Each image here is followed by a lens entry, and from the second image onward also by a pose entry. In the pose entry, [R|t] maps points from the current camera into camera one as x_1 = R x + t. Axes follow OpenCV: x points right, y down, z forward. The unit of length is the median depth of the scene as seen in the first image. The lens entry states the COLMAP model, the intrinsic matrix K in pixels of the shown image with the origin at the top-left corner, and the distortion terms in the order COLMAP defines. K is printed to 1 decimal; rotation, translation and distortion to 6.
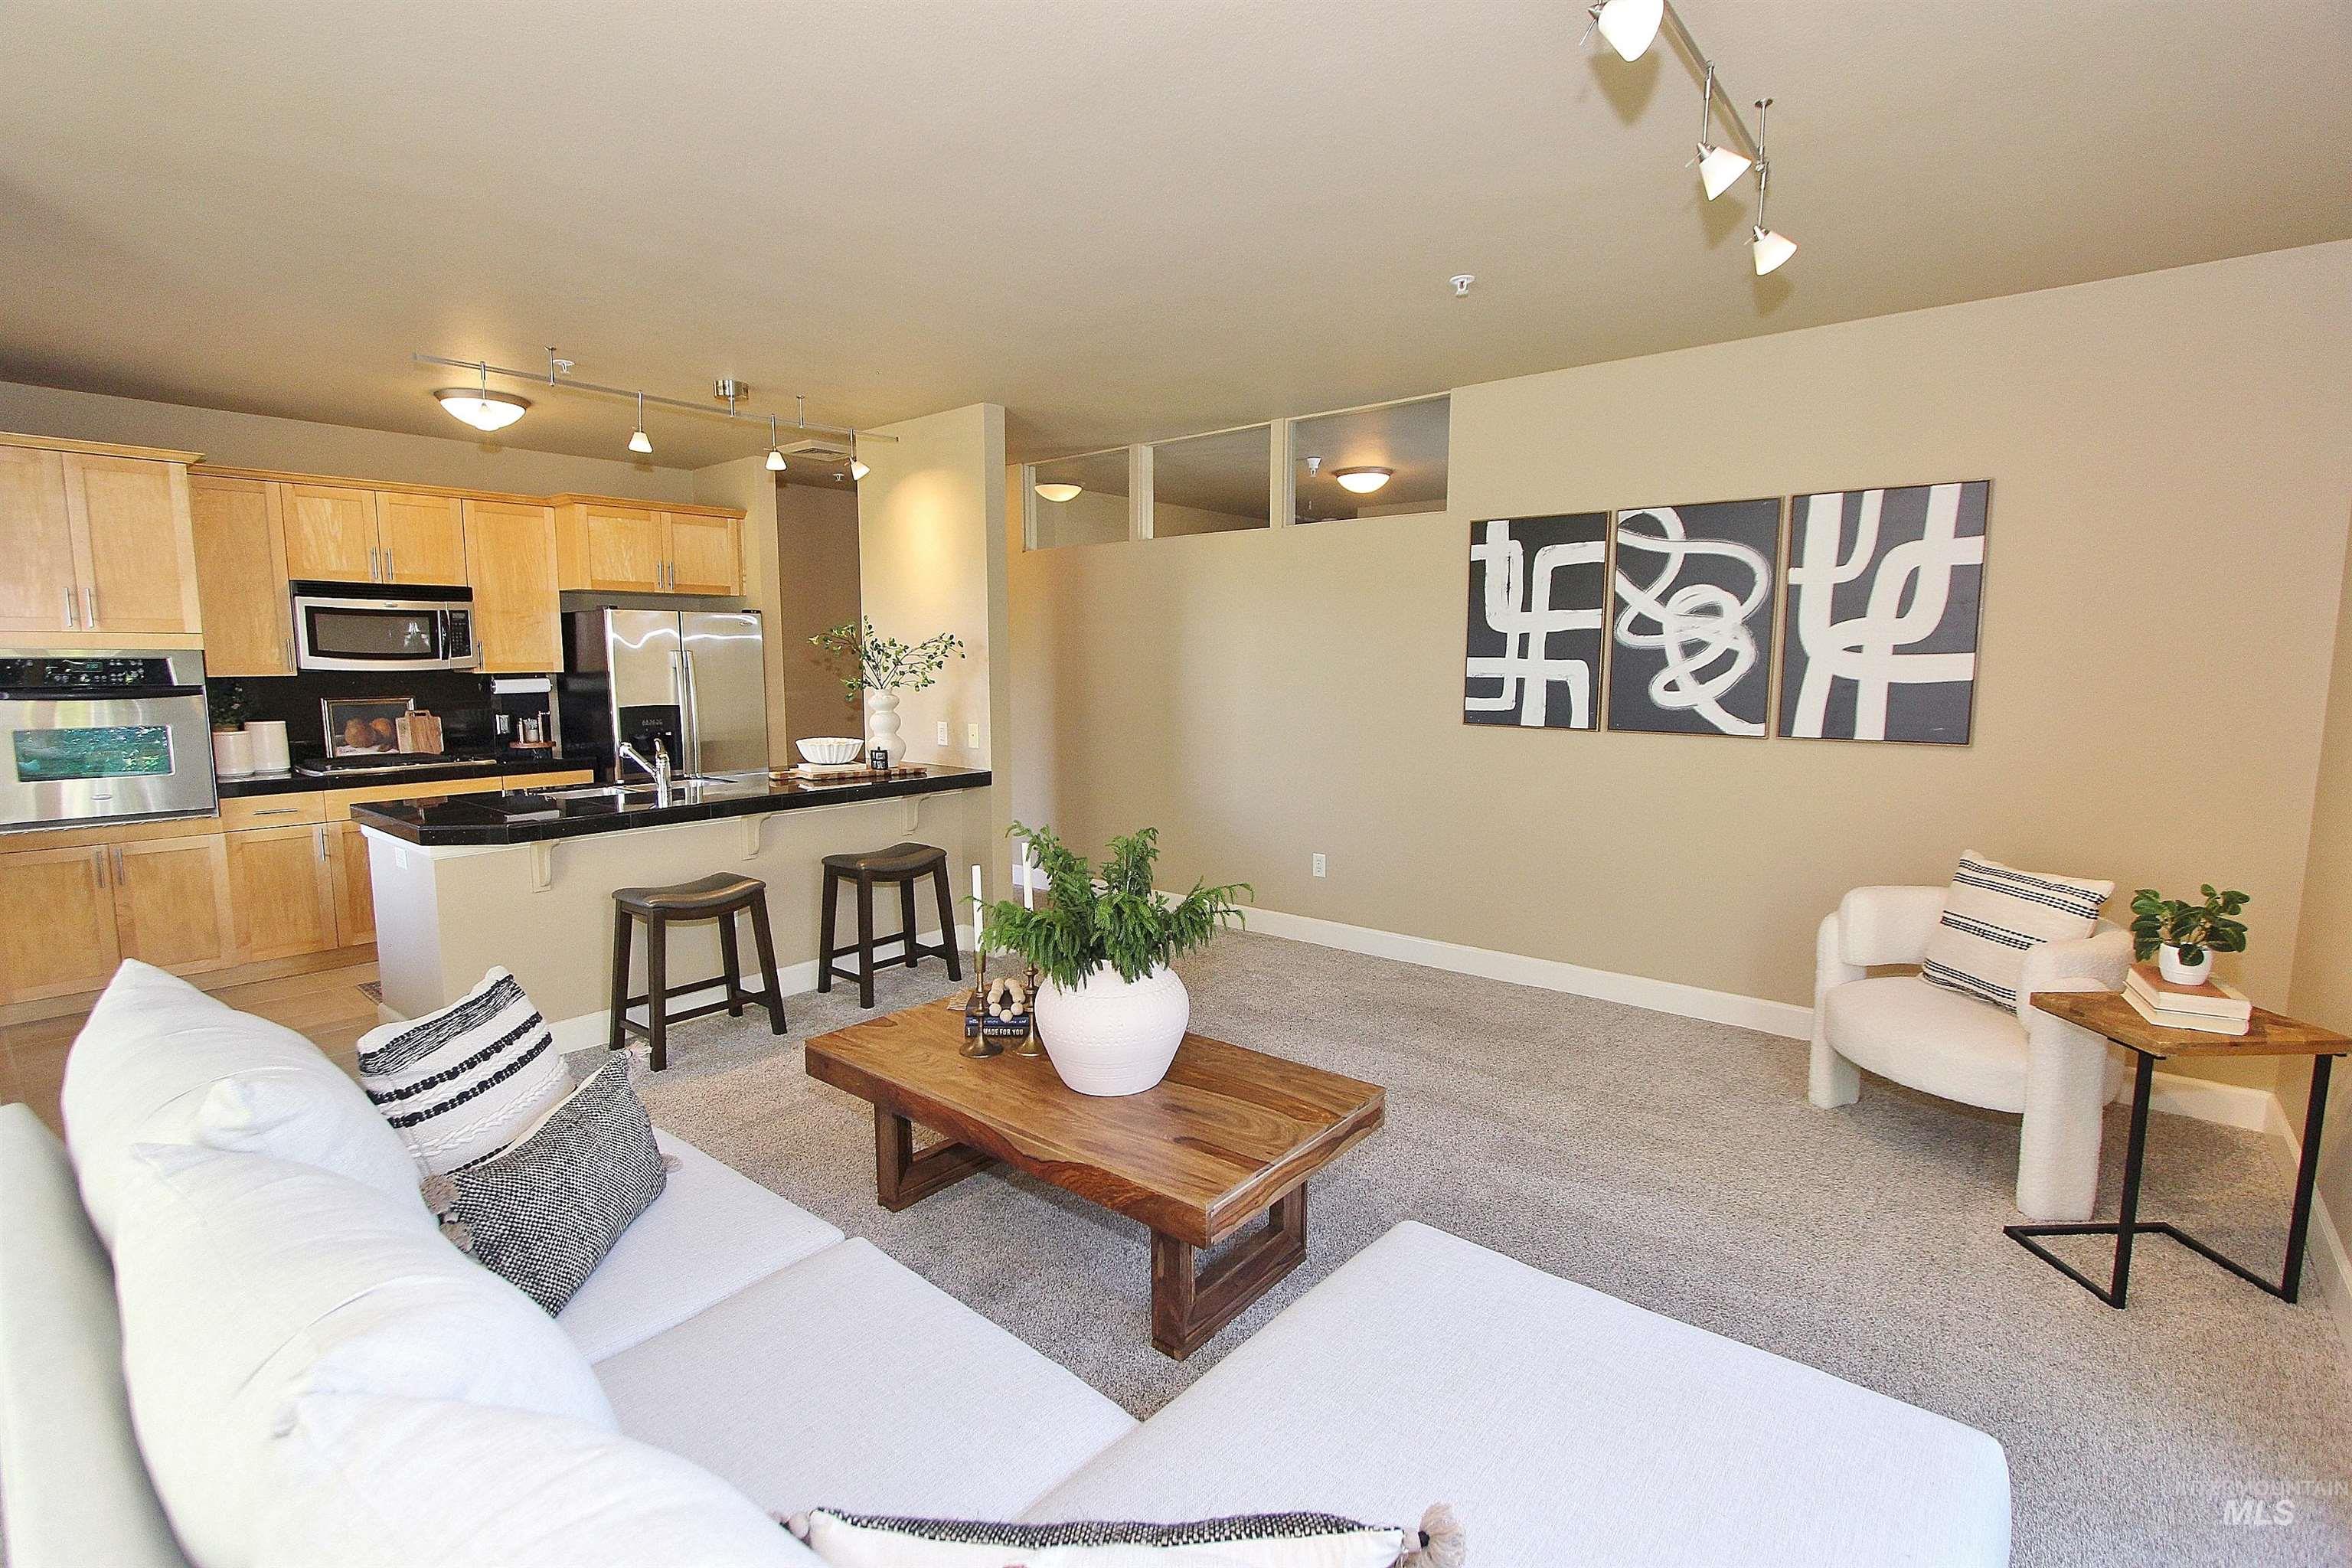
lens RADIAL K [[1071.9, 0, 1158.7], [0, 1071.9, 781.7], [0, 0, 1]] dist [-0.006561, -0.000563]
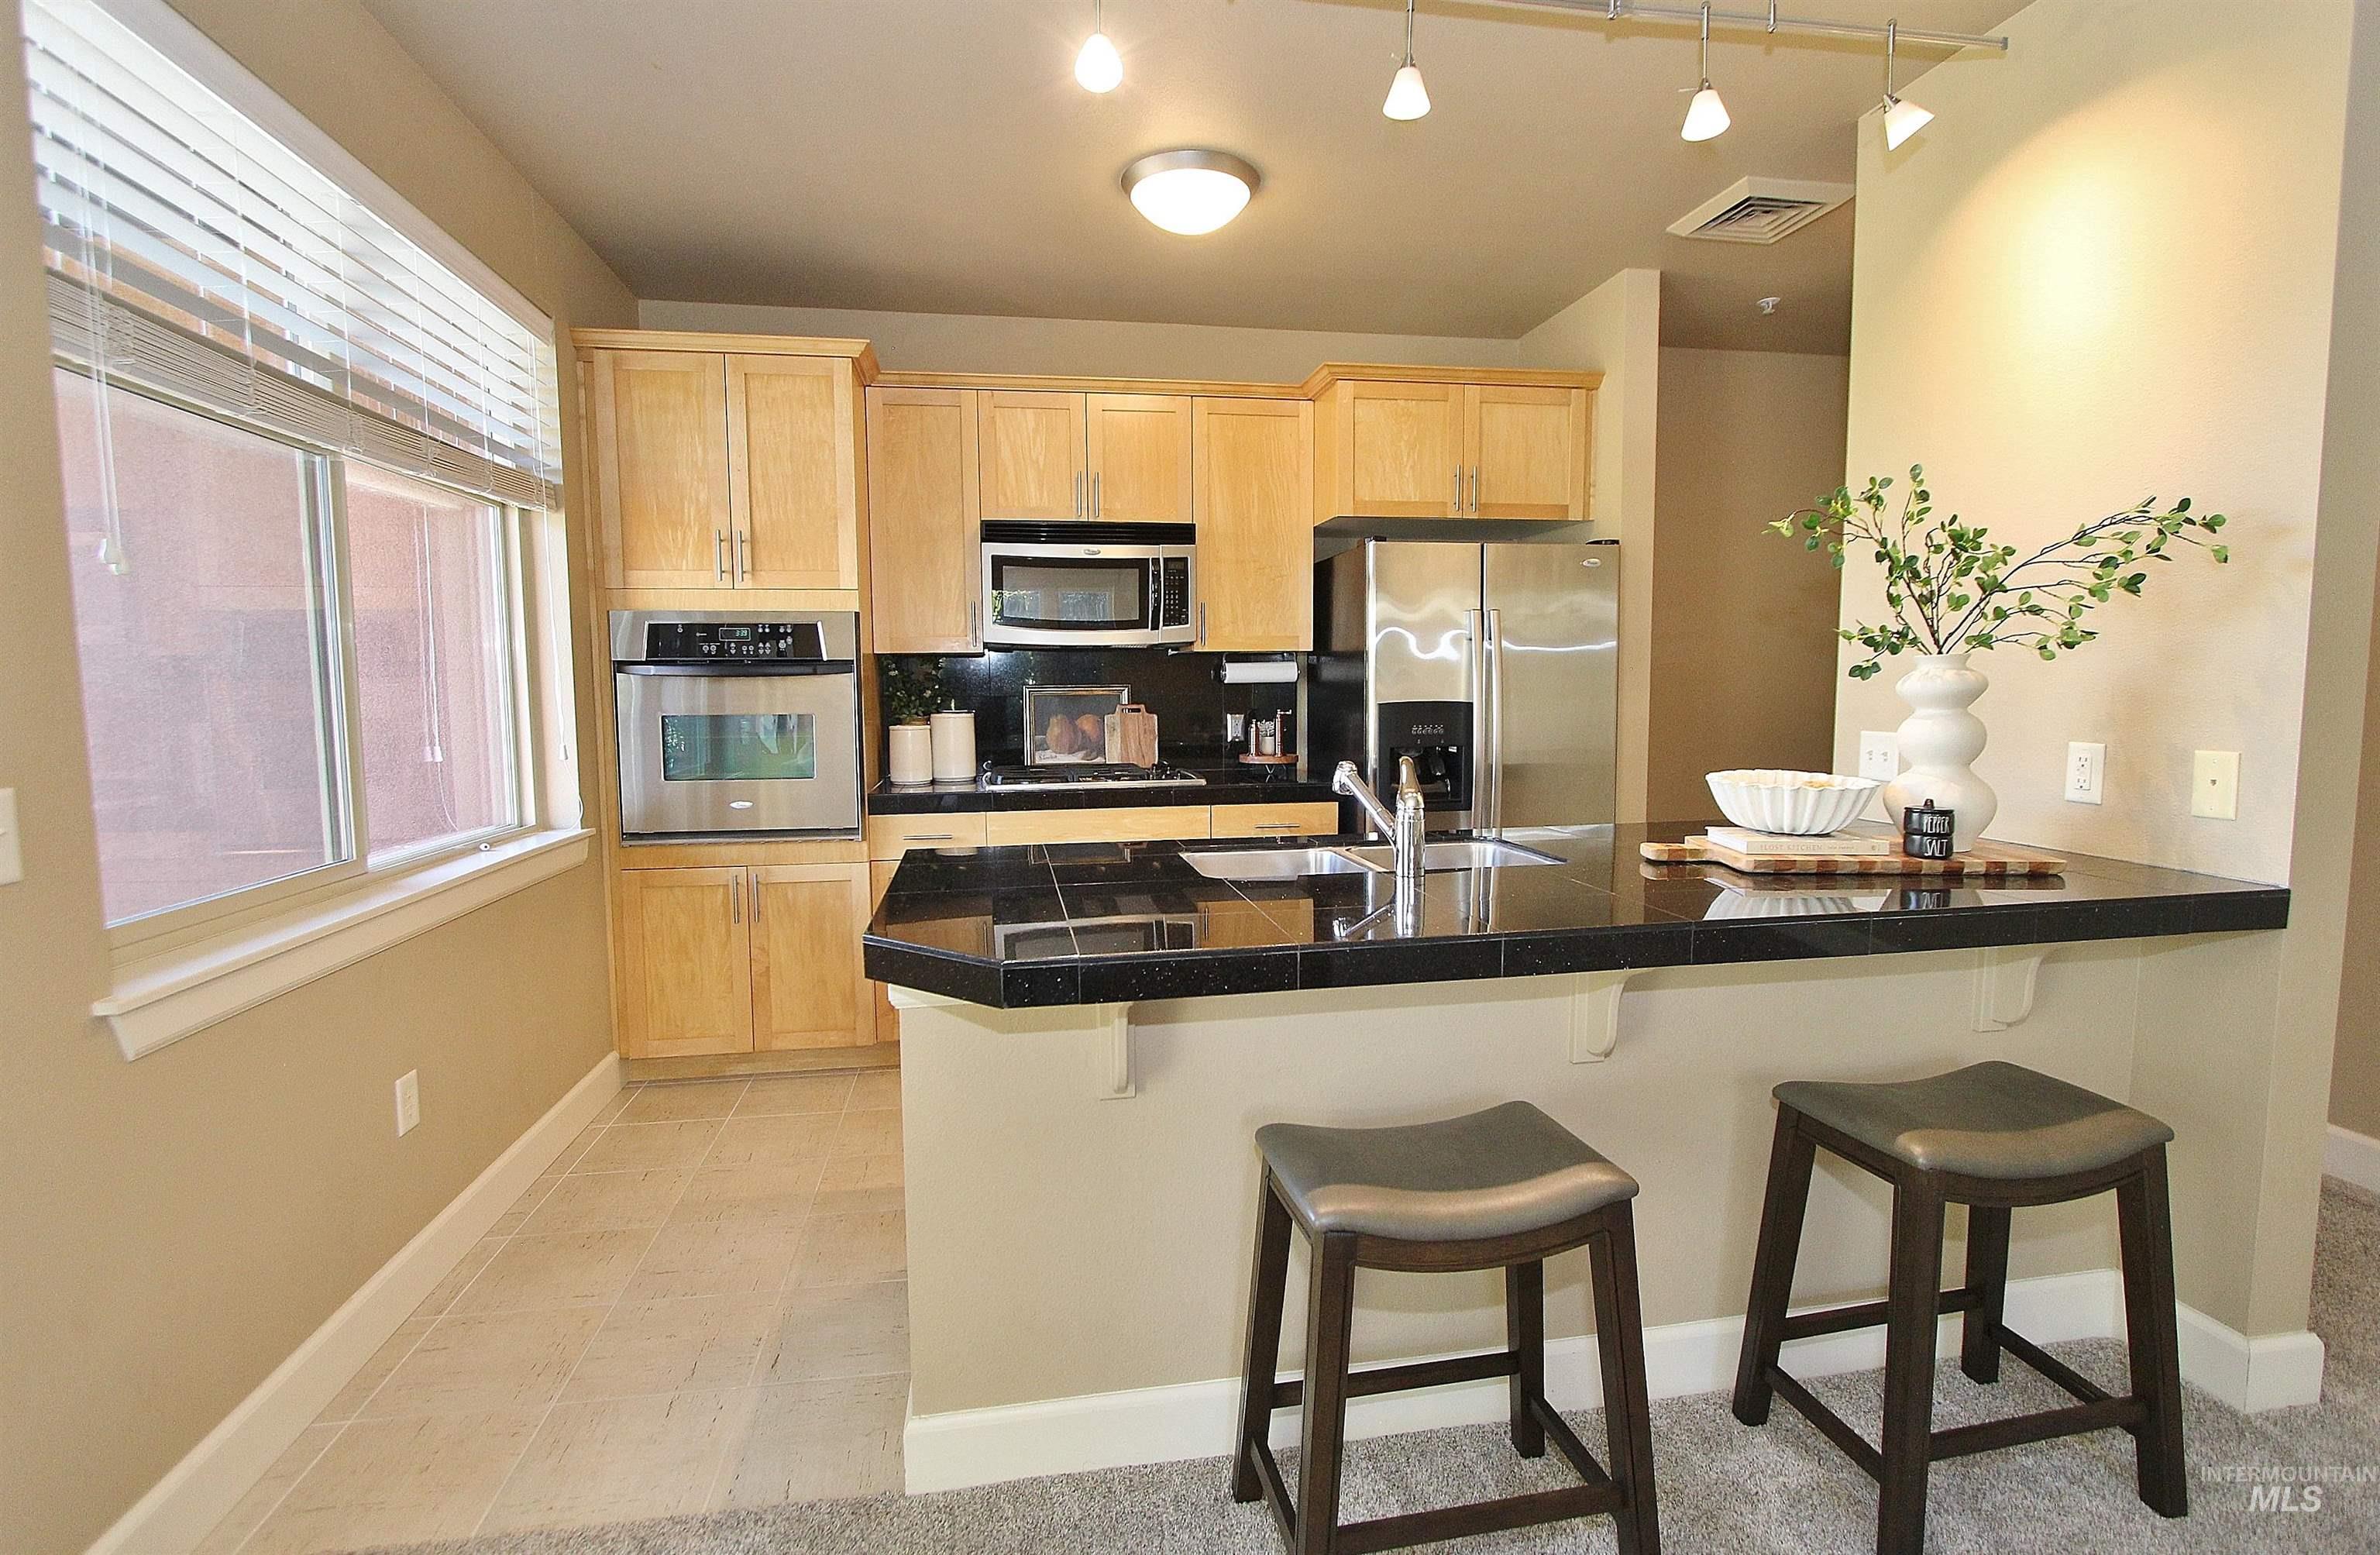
lens RADIAL K [[1101.7, 0, 1191.5], [0, 1101.7, 780.4], [0, 0, 1]] dist [-0.005873, 0.001165]
pose [[0.770534, 0.052015, -0.635273, -0.231645], [-0.066852, 0.997763, 0.000609, -0.023670], [0.633883, 0.042000, 0.772287, 0.562259]]
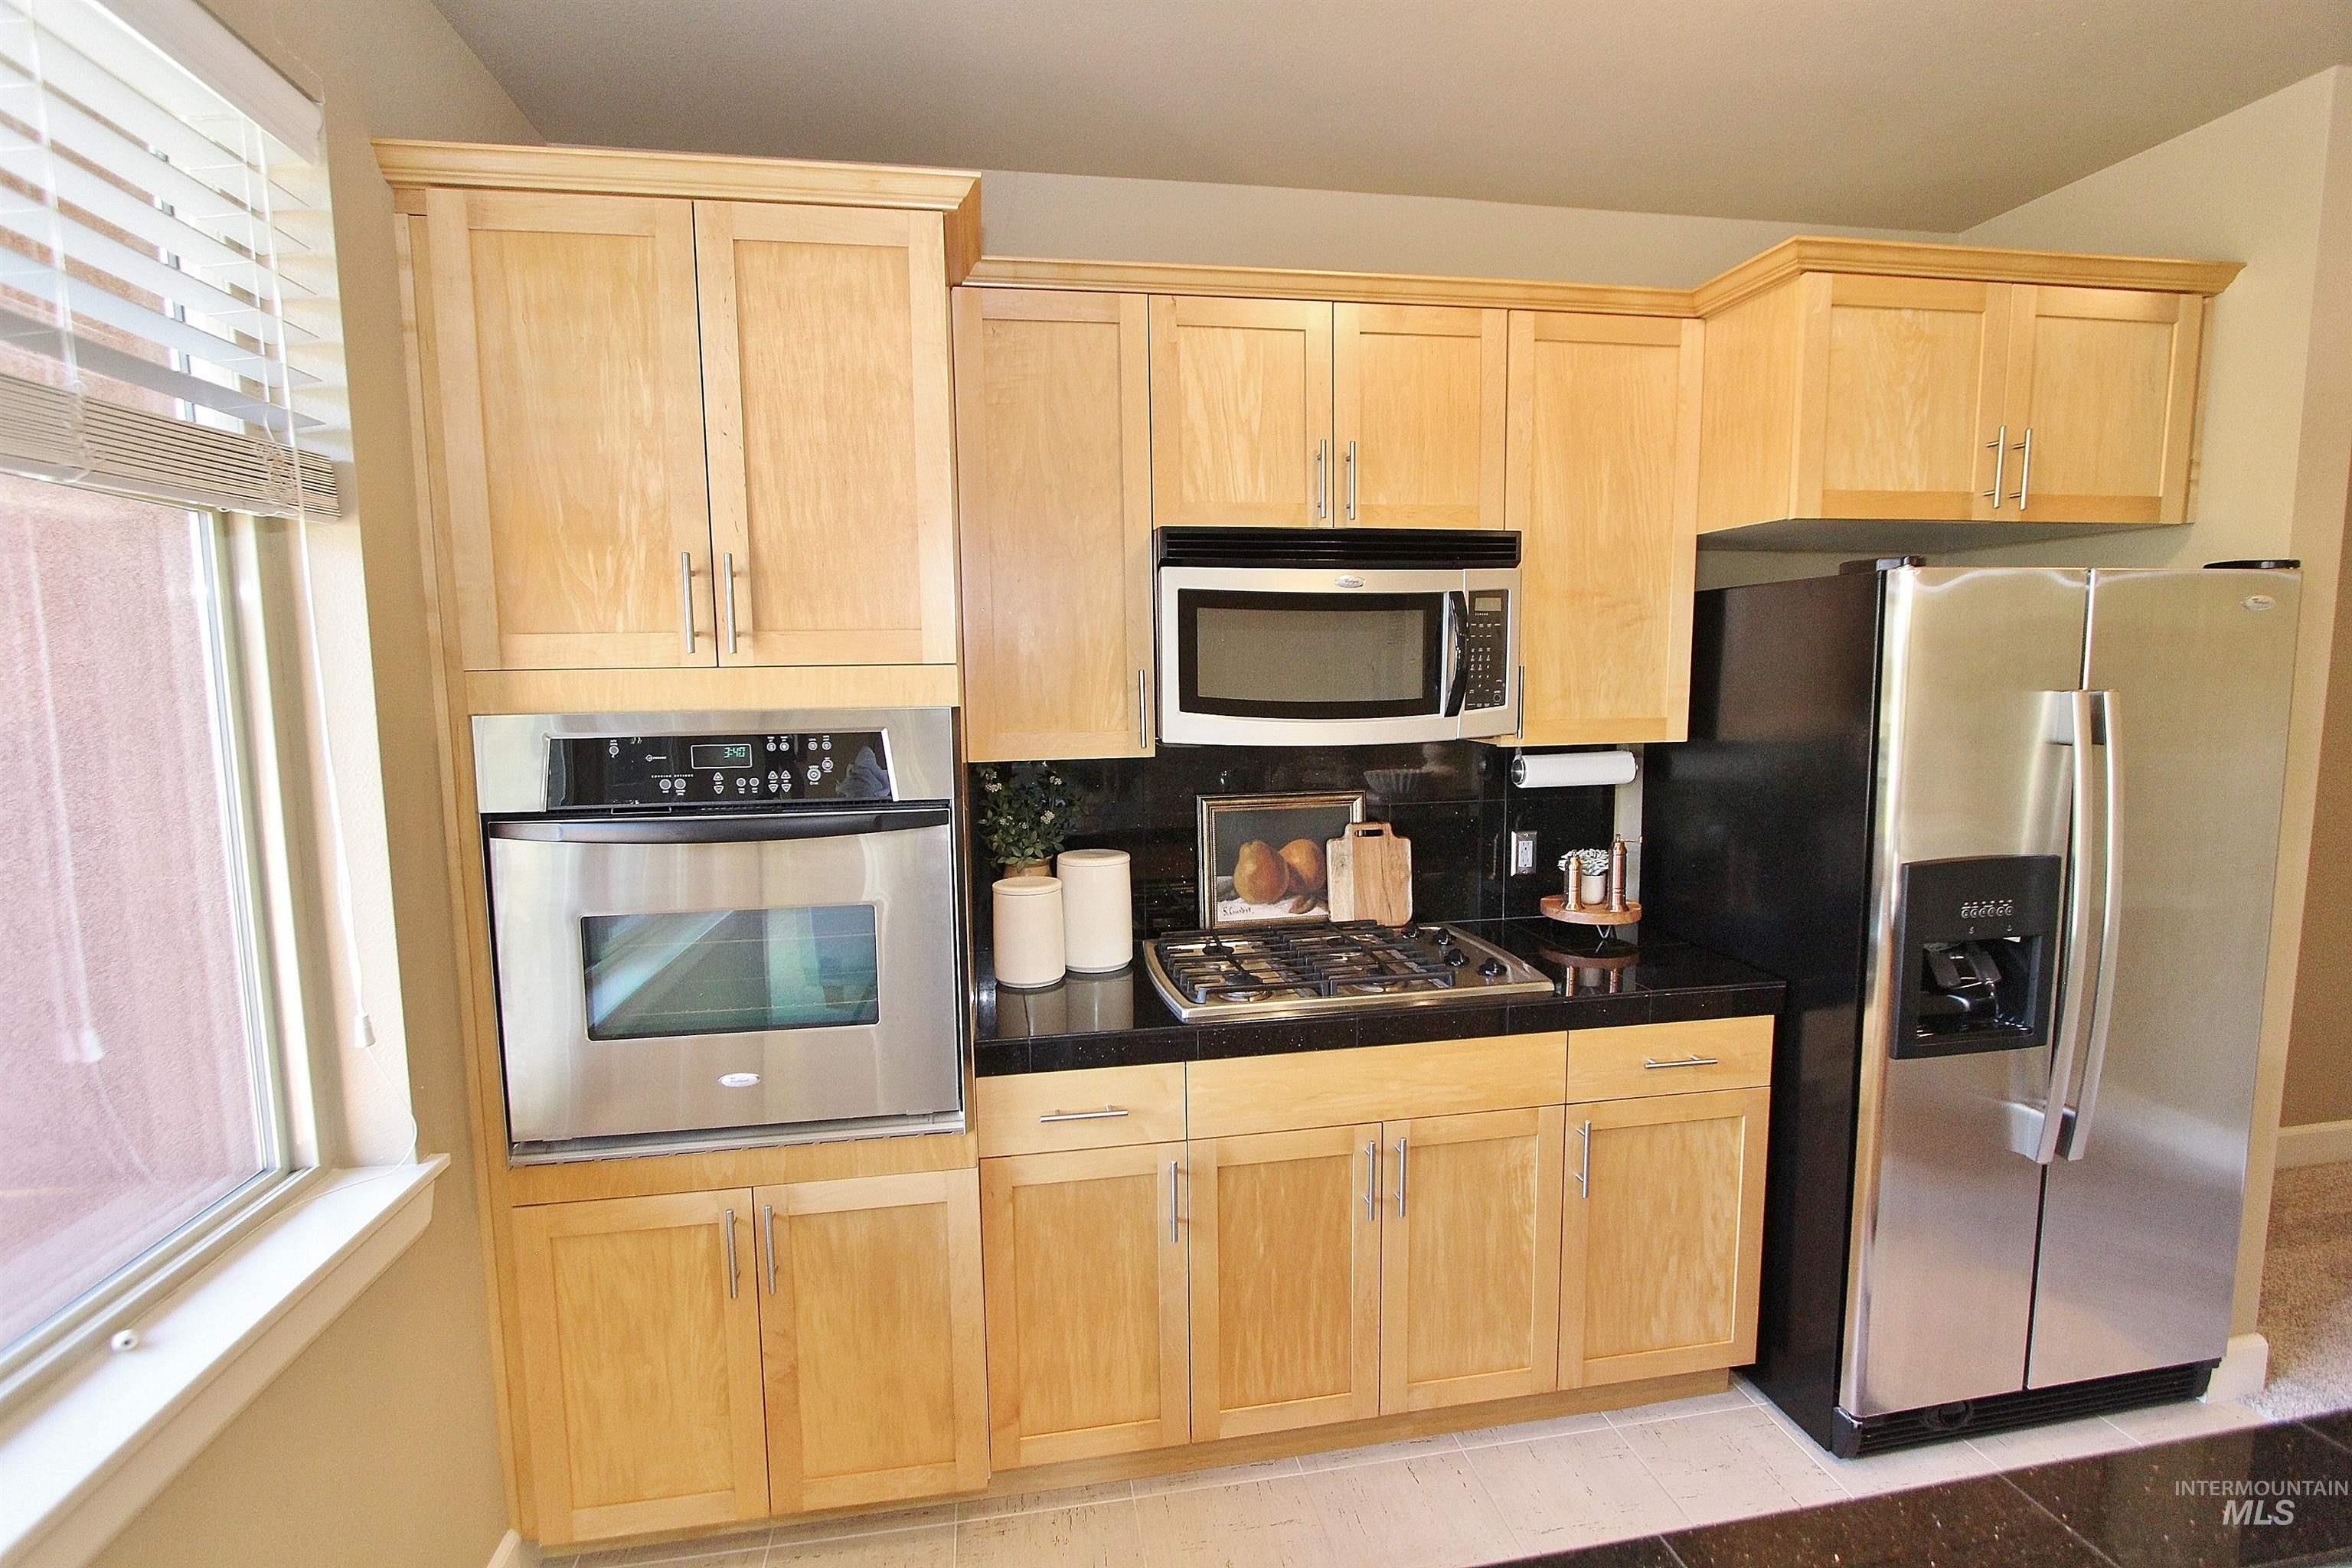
lens RADIAL K [[1071.9, 0, 1179.0], [0, 1071.9, 791.1], [0, 0, 1]] dist [-0.006561, -0.000563]
pose [[0.770662, 0.064514, -0.633970, -0.585289], [-0.062486, 0.997718, 0.025571, -0.107720], [0.634173, 0.019908, 0.772935, 0.748875]]
